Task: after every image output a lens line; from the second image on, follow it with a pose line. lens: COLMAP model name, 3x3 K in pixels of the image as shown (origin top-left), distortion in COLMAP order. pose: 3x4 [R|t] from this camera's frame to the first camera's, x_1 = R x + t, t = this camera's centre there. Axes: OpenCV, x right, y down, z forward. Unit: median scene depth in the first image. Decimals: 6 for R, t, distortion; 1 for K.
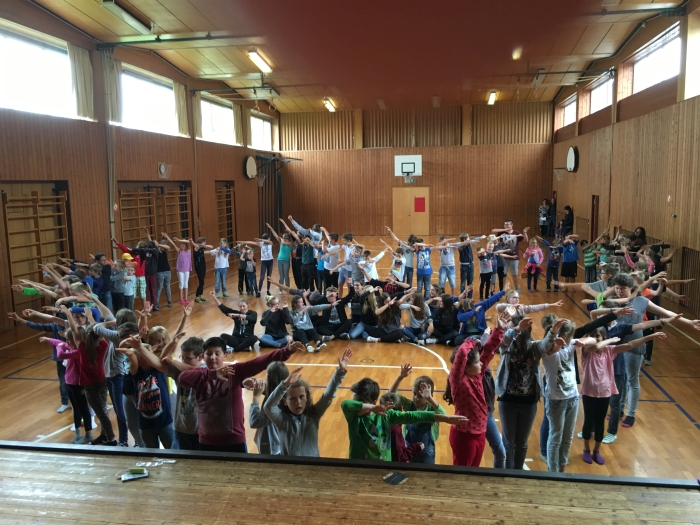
lens RADIAL K [[600.4, 0, 350.0], [0, 600.4, 262.5], [0, 0, 1]] dist [0.094393, -0.123692]
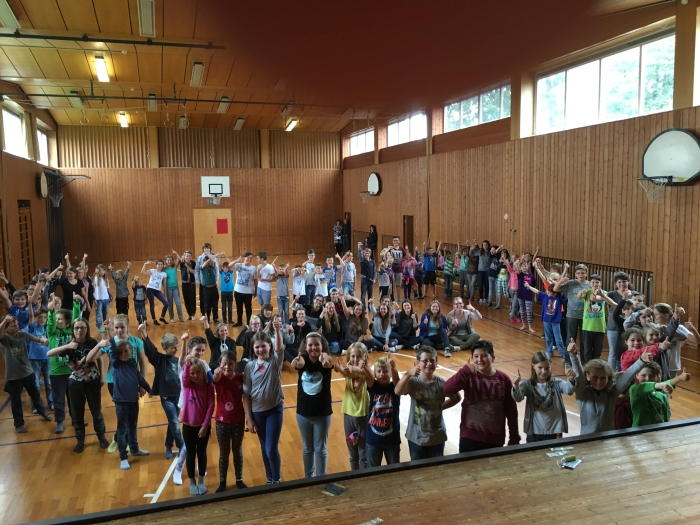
lens RADIAL K [[600.4, 0, 350.0], [0, 600.4, 262.5], [0, 0, 1]] dist [0.094393, -0.123692]
pose [[0.889965, -0.042285, 0.454063, -0.161005], [0.059390, 0.997959, -0.023468, -0.000760], [-0.452144, 0.047853, 0.890660, 0.025741]]
